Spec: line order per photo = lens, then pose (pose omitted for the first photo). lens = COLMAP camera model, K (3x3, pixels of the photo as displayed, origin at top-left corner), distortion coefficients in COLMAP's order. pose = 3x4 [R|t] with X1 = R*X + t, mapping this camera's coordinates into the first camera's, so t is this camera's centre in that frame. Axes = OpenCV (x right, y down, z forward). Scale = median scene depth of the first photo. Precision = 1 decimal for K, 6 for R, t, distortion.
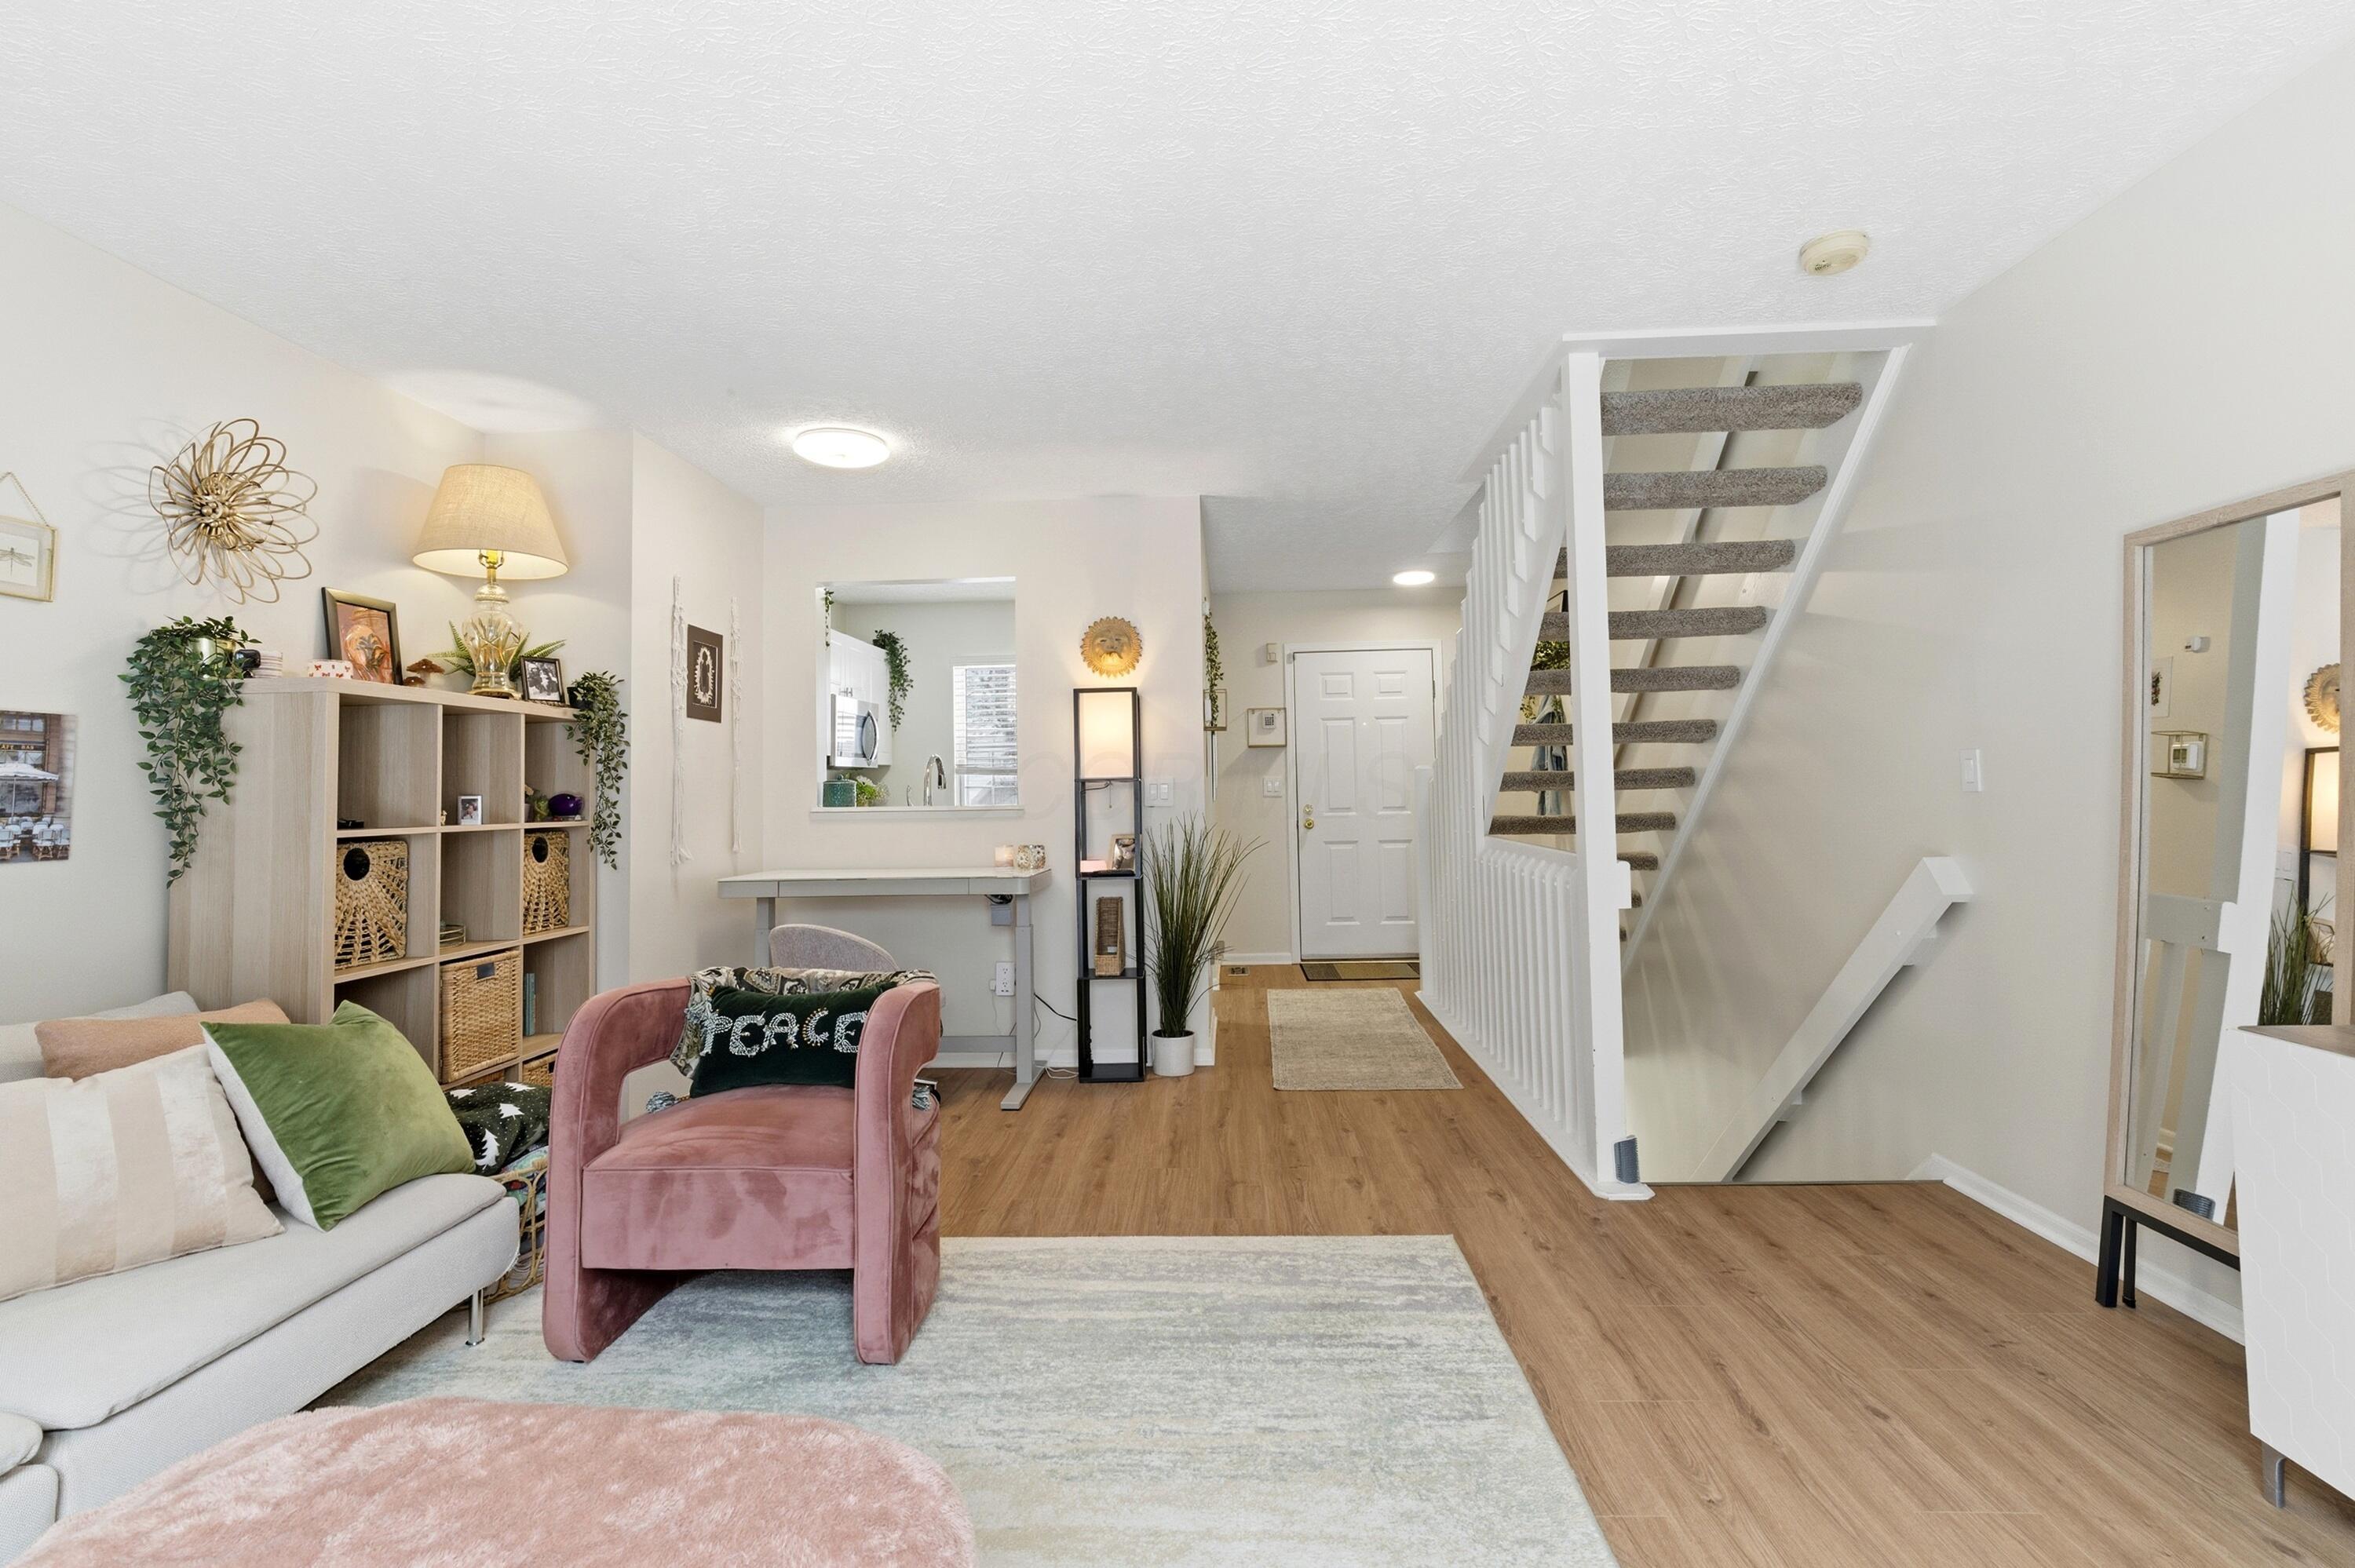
lens RADIAL K [[1099.1, 0, 1179.2], [0, 1099.1, 748.6], [0, 0, 1]] dist [-0.016248, 0.008463]
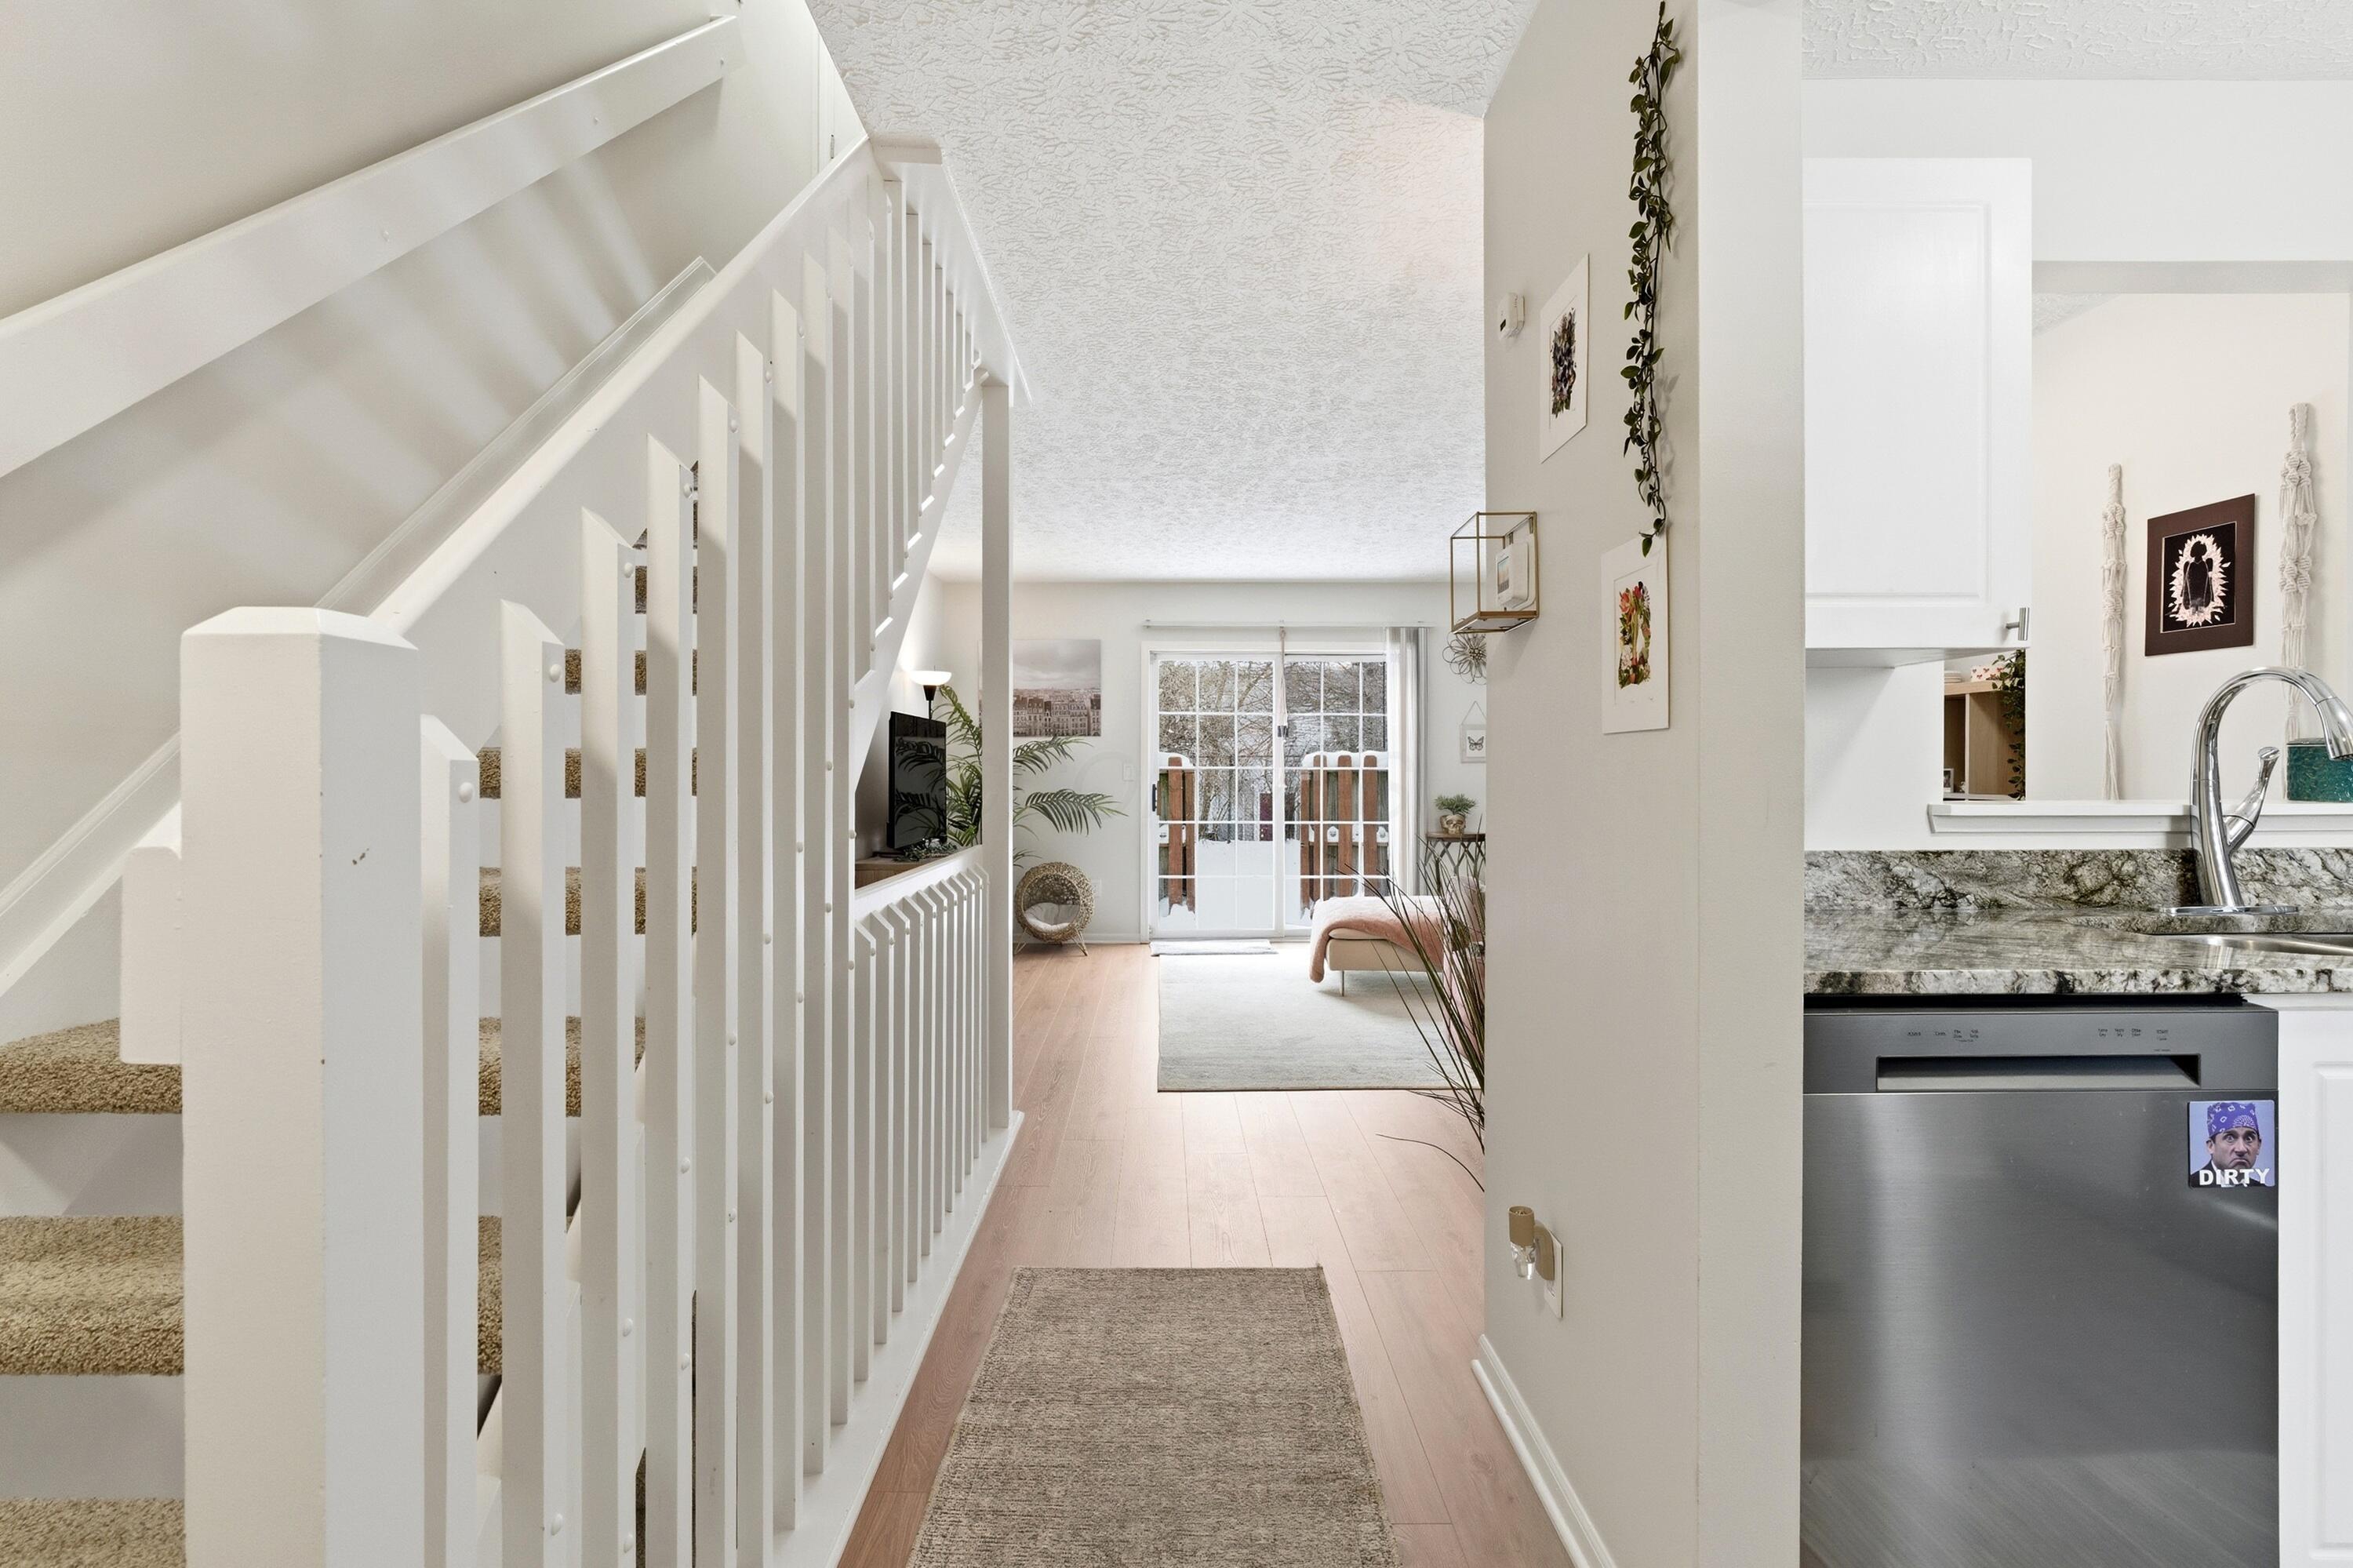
lens RADIAL K [[1065.9, 0, 1169.9], [0, 1065.9, 783.9], [0, 0, 1]] dist [-0.016565, 0.009913]
pose [[-0.998594, 0.020222, -0.049009, 0.276740], [0.021645, 0.999354, -0.028695, 0.079770], [0.048397, -0.029715, -0.998386, 2.253739]]
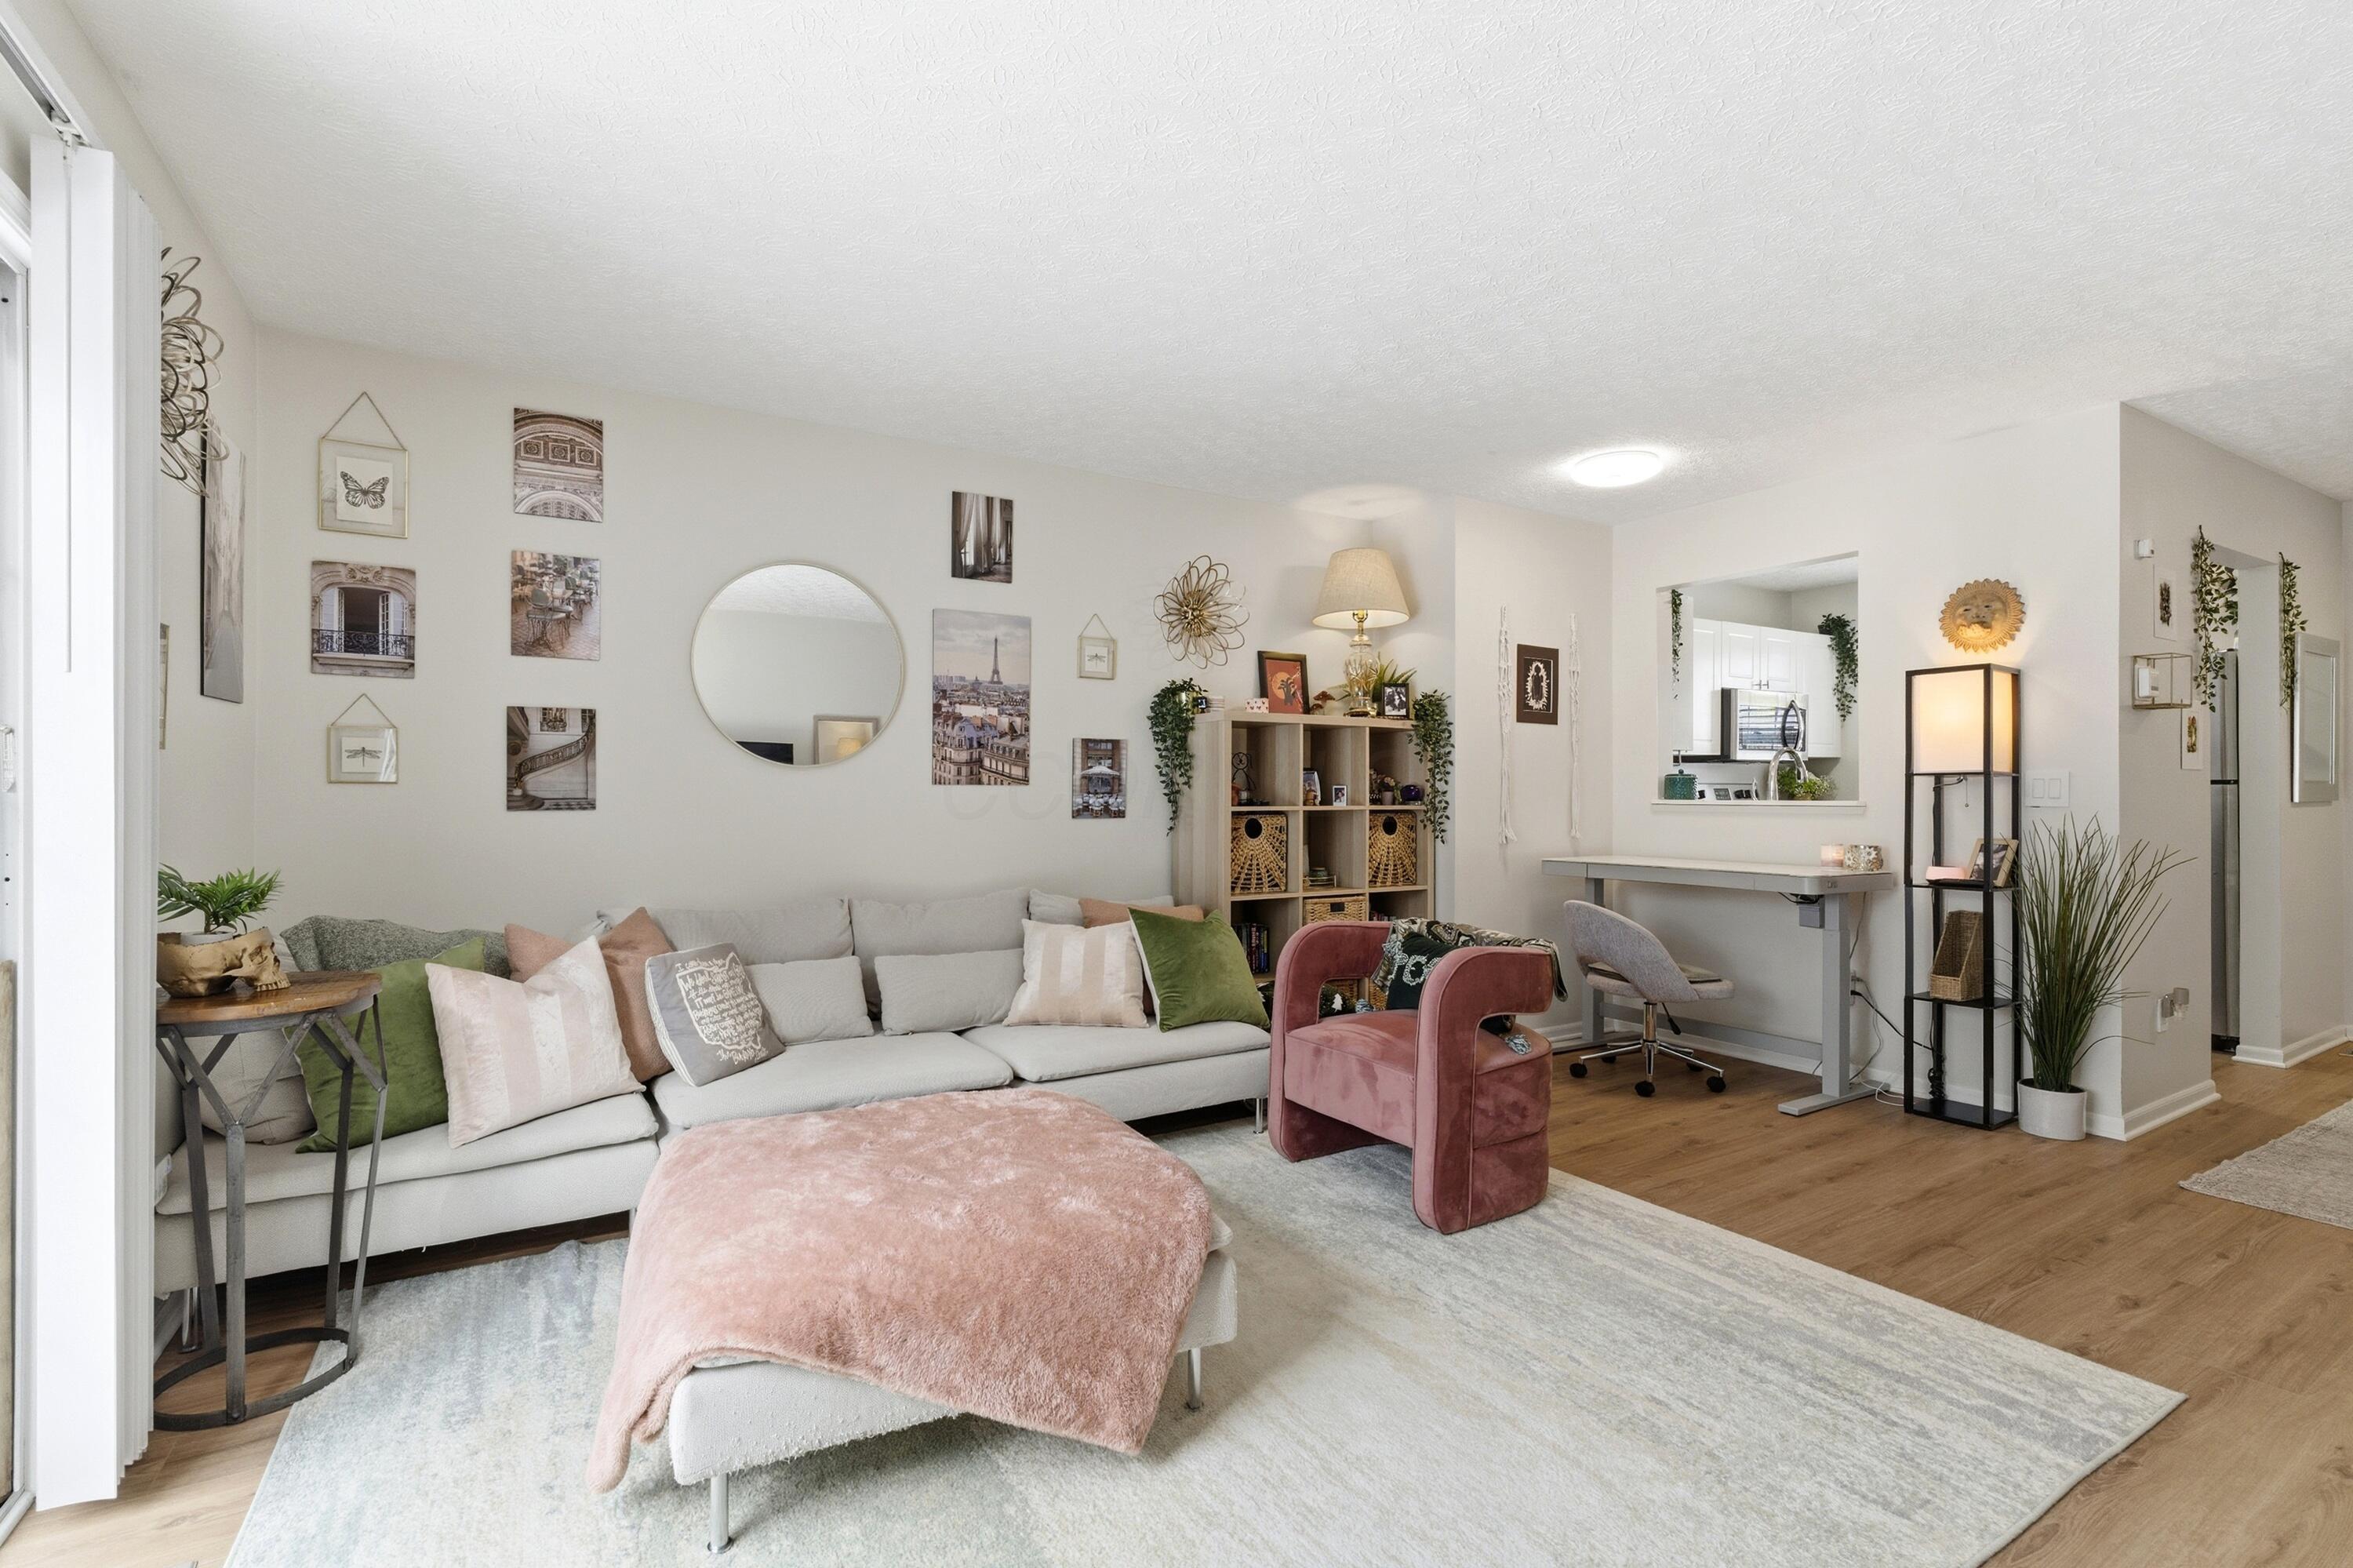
lens RADIAL K [[1063.0, 0, 1175.1], [0, 1063.0, 794.3], [0, 0, 1]] dist [-0.015129, 0.010796]
pose [[0.556759, 0.016431, -0.830512, 0.427549], [0.024882, 0.999026, 0.036445, -0.001724], [0.830301, -0.040956, 0.555808, 0.053759]]
